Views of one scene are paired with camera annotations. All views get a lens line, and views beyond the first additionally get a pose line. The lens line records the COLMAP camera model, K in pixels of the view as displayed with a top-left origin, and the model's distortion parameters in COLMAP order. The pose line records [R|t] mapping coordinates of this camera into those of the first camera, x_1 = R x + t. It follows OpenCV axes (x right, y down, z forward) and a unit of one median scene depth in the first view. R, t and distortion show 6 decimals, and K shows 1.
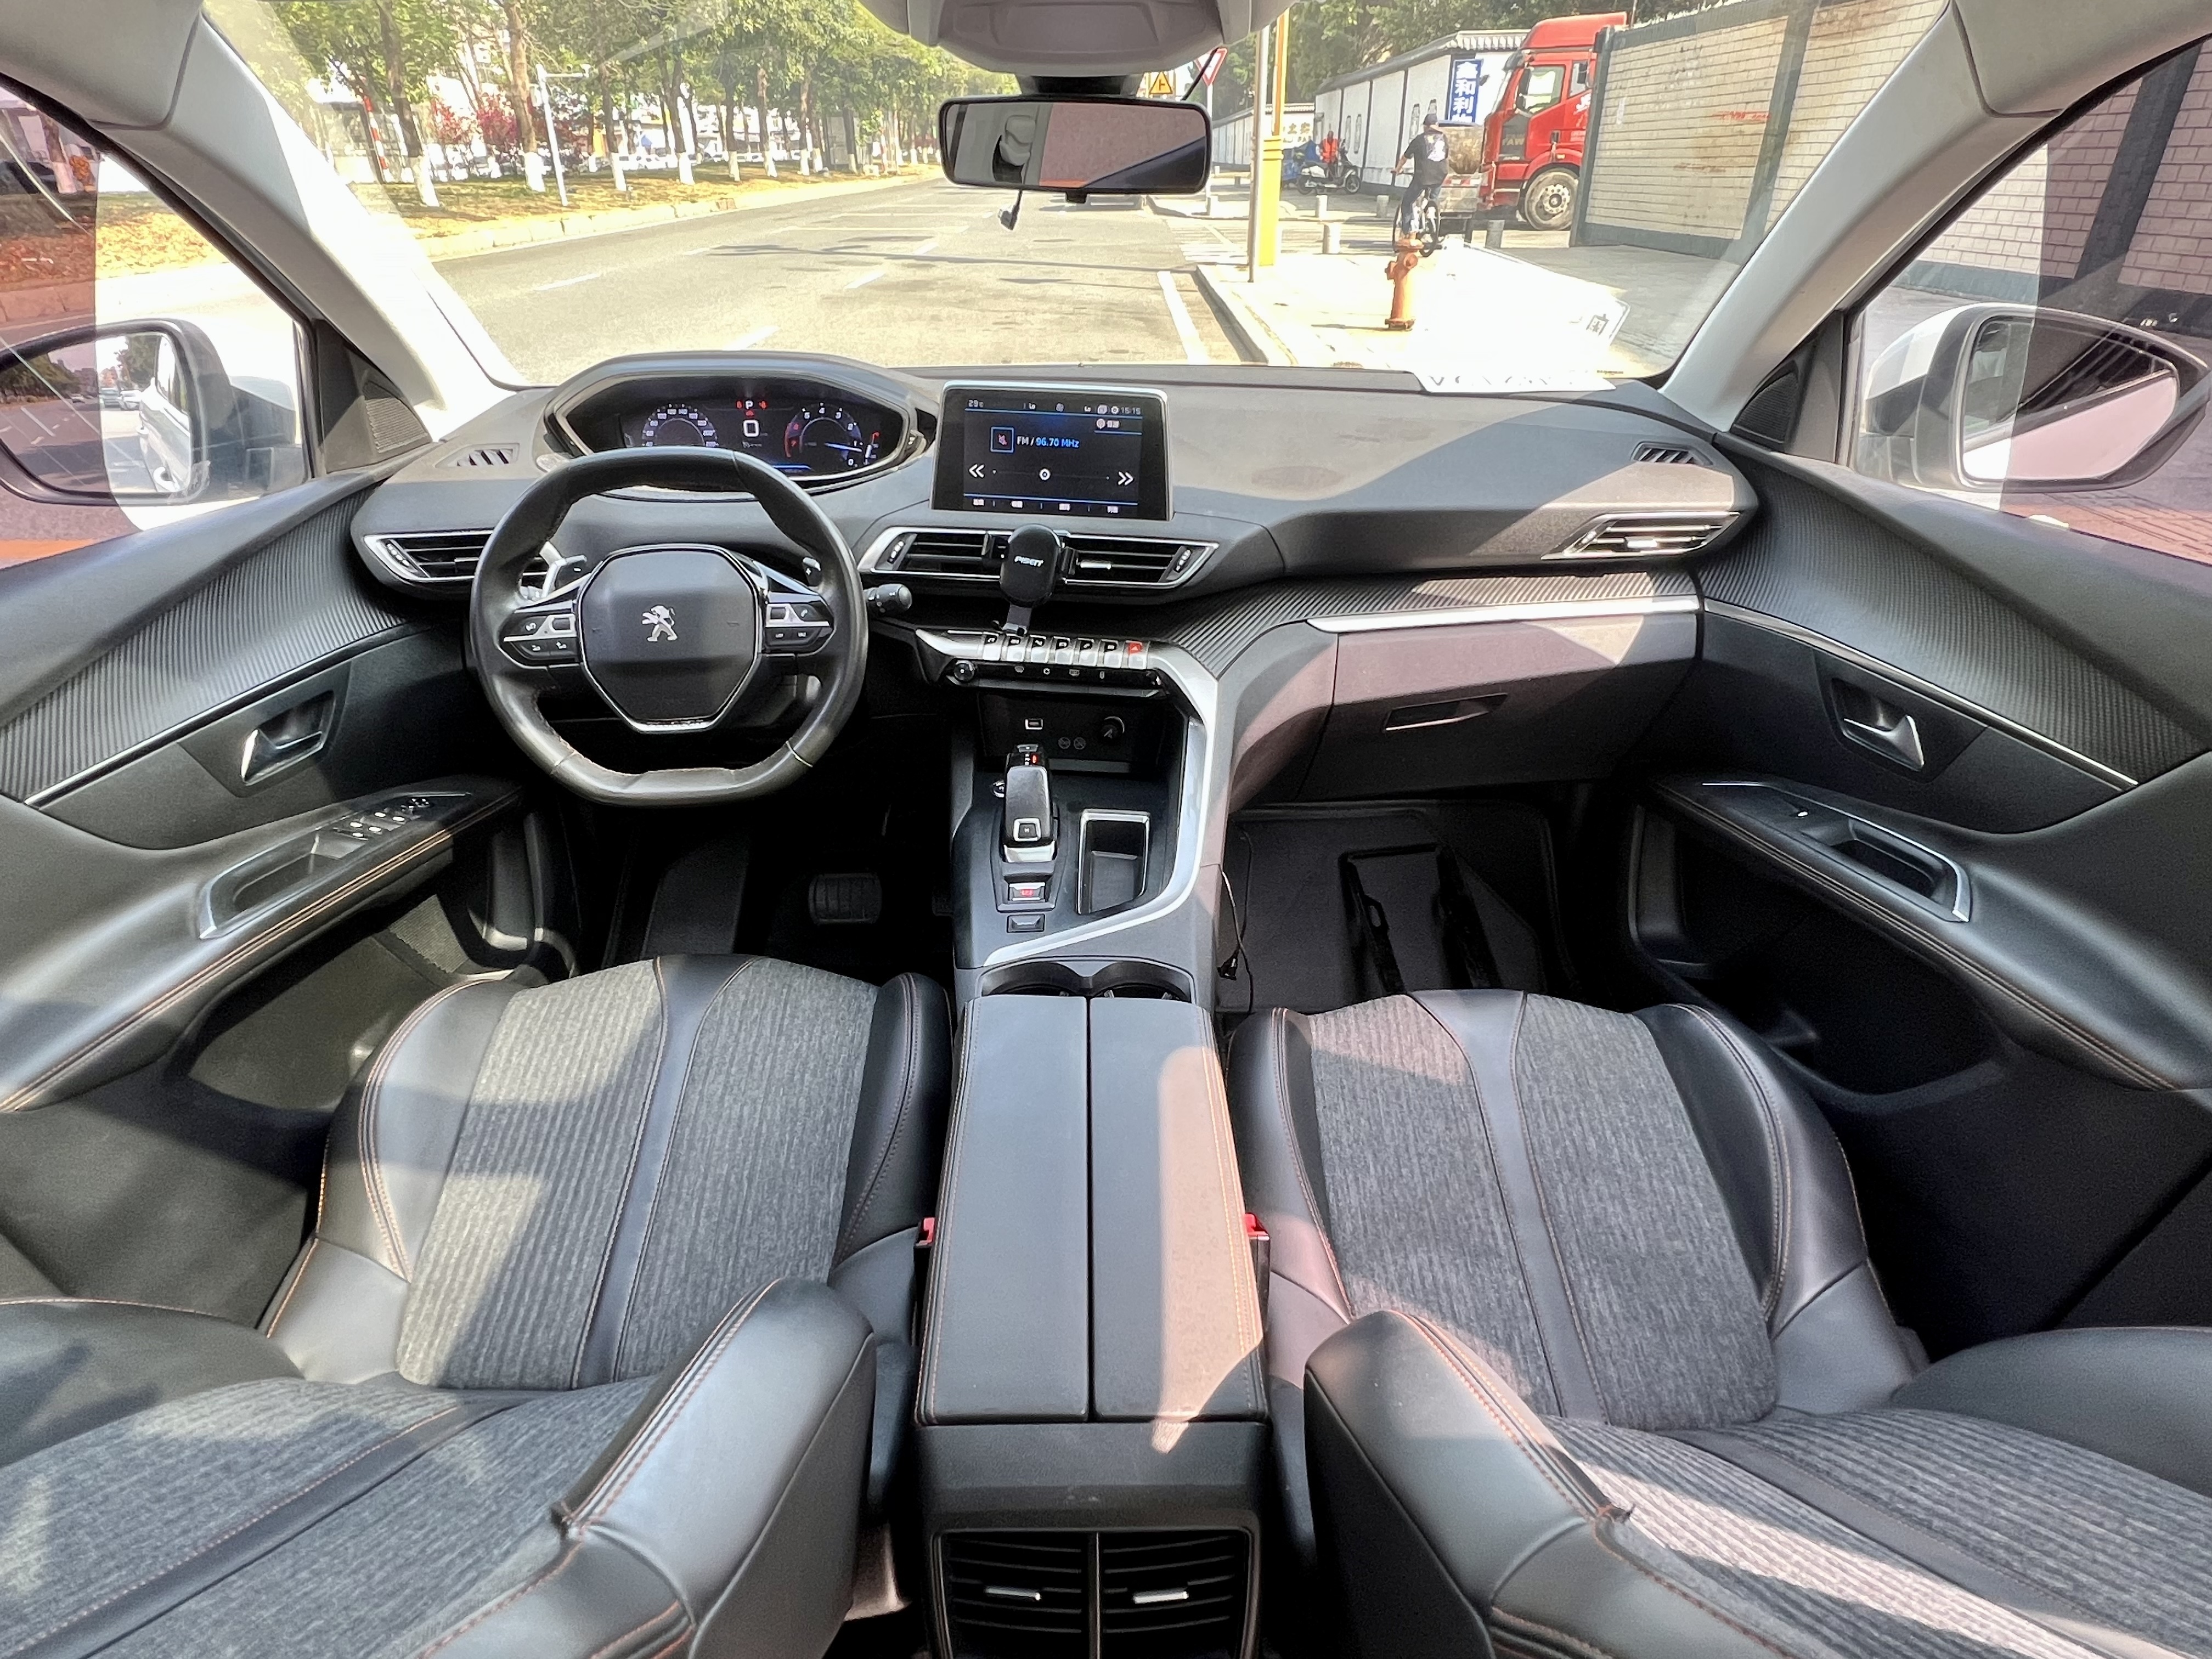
lens RADIAL K [[1257.8, 0, 1135.4], [0, 1257.8, 880.0], [0, 0, 1]] dist [0.009158, 0.001416]
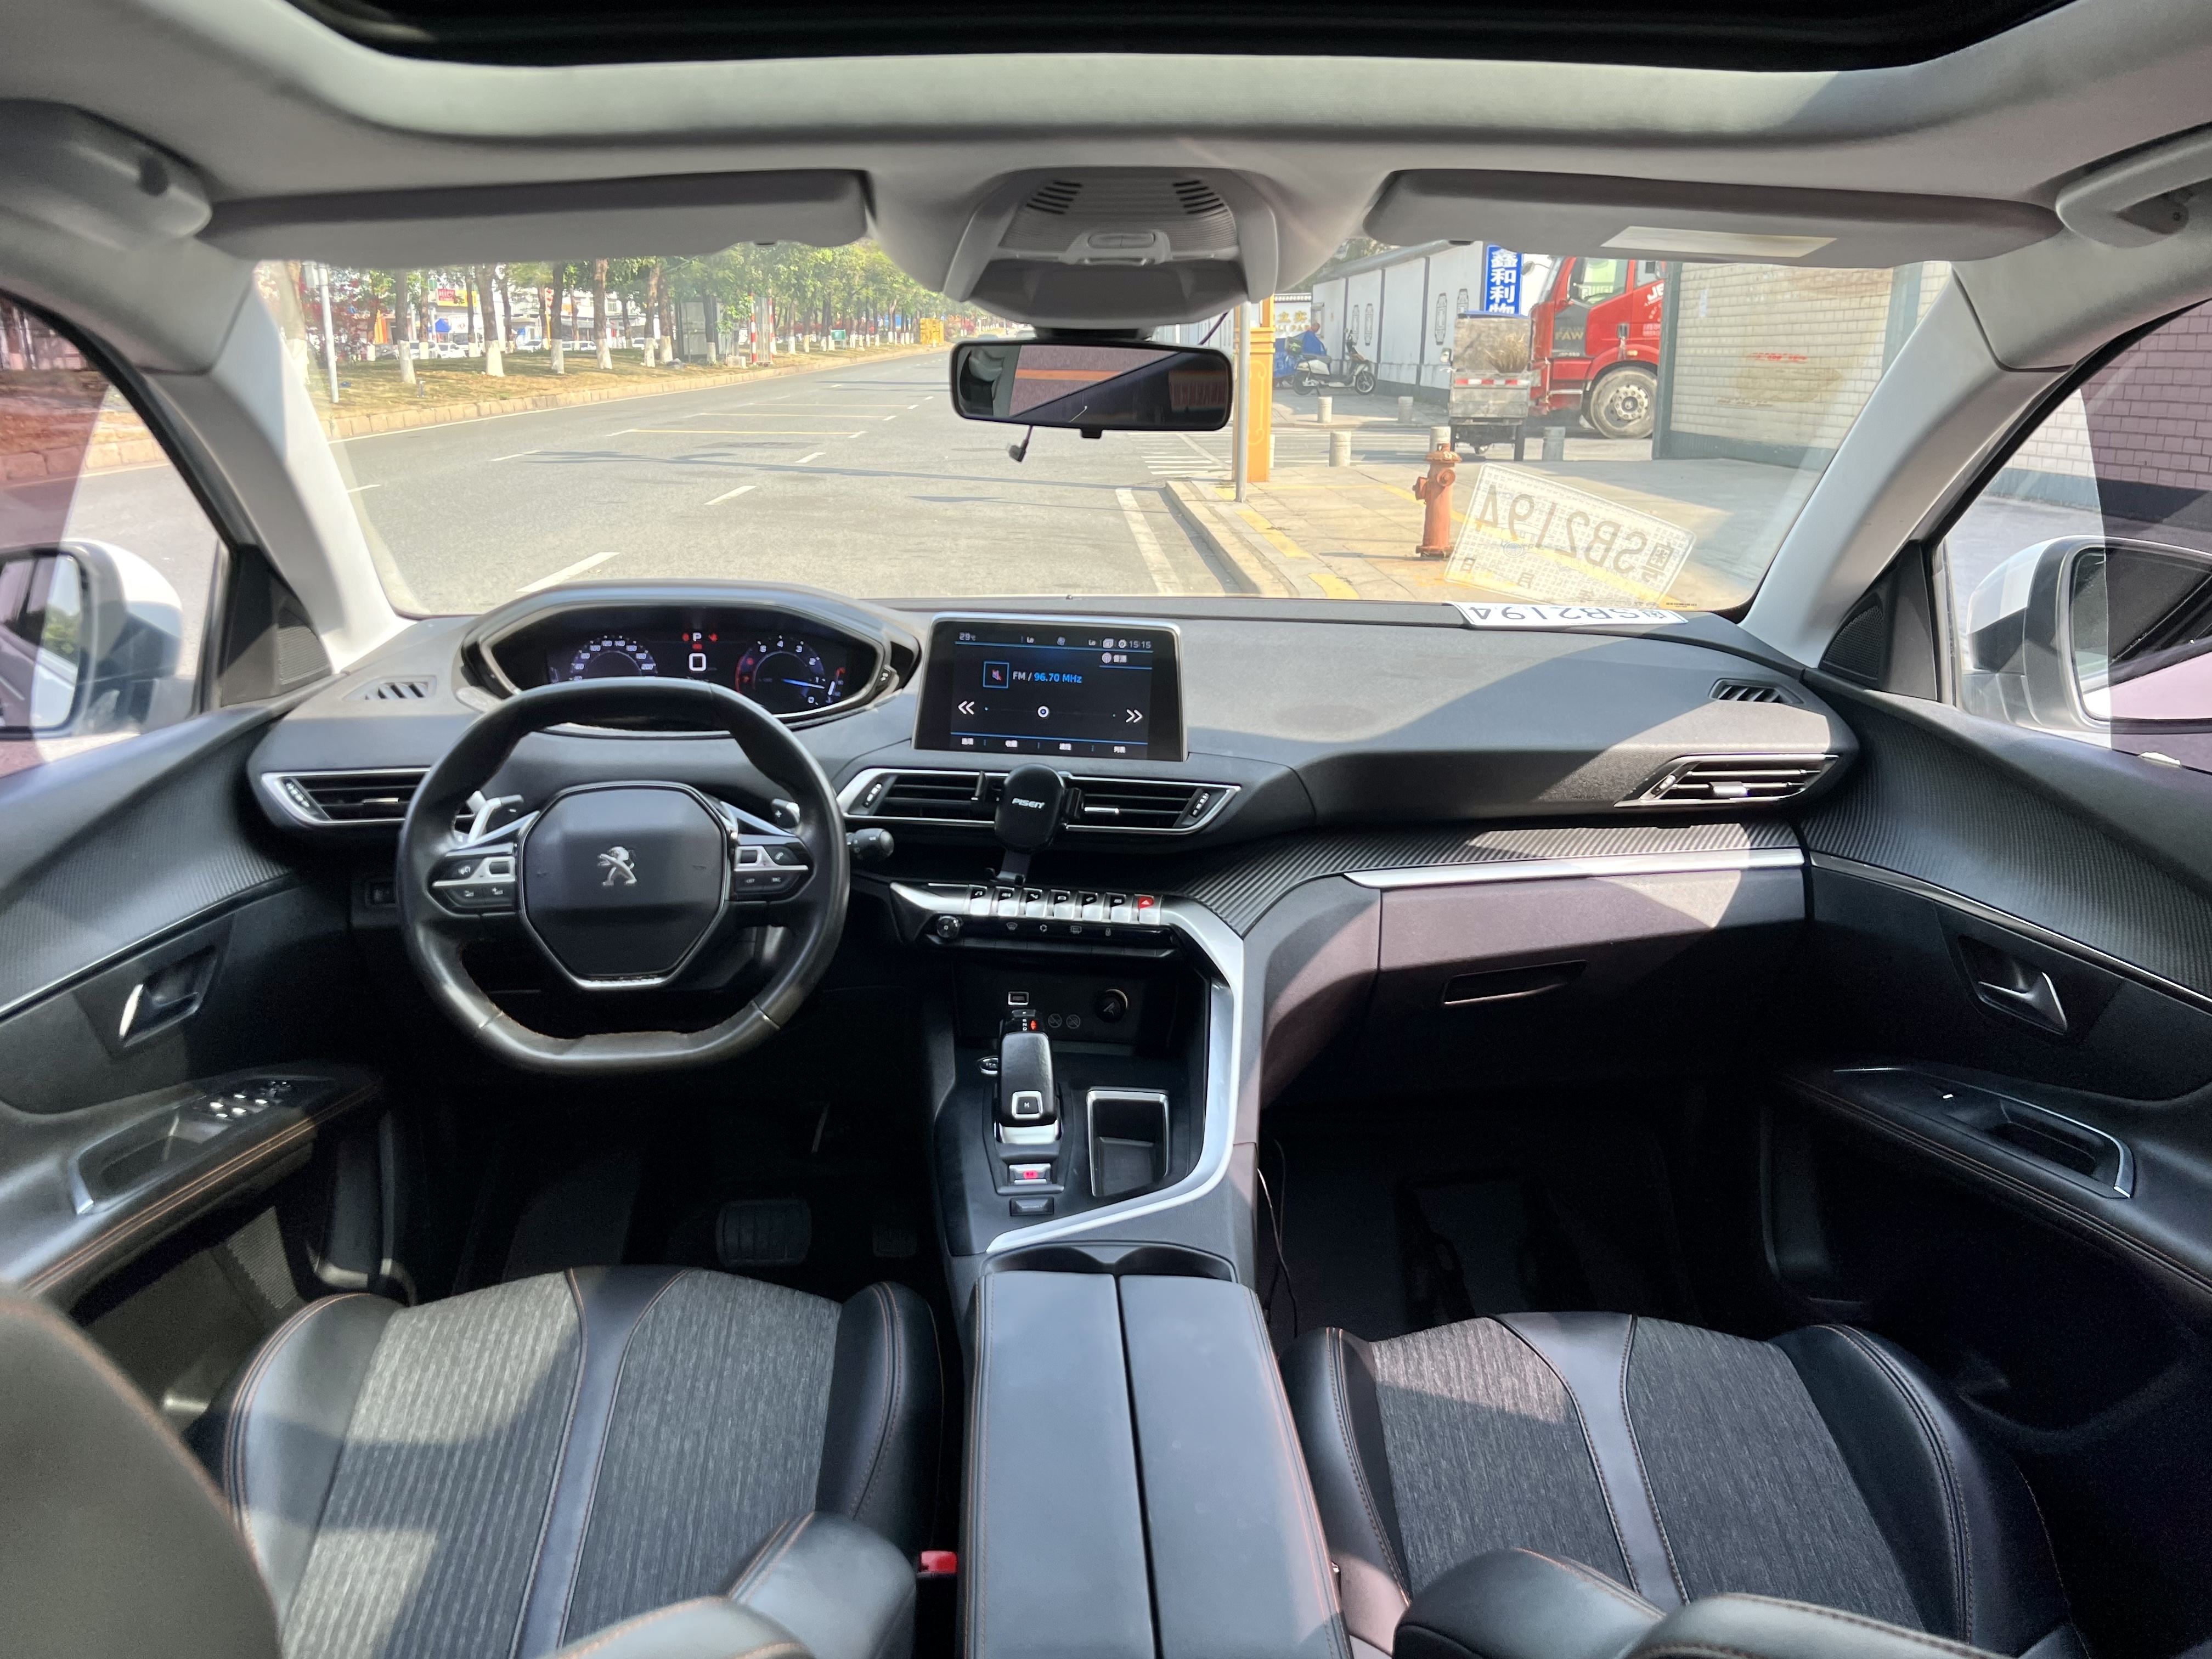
lens RADIAL K [[1923.7, 0, 1106.0], [0, 1923.7, 829.5], [0, 0, 1]] dist [0.166891, -0.346790]
pose [[0.999712, 0.001367, 0.023948, -0.062130], [0.005121, 0.963197, -0.268746, 0.125669], [-0.023434, 0.268792, 0.962913, -0.291873]]
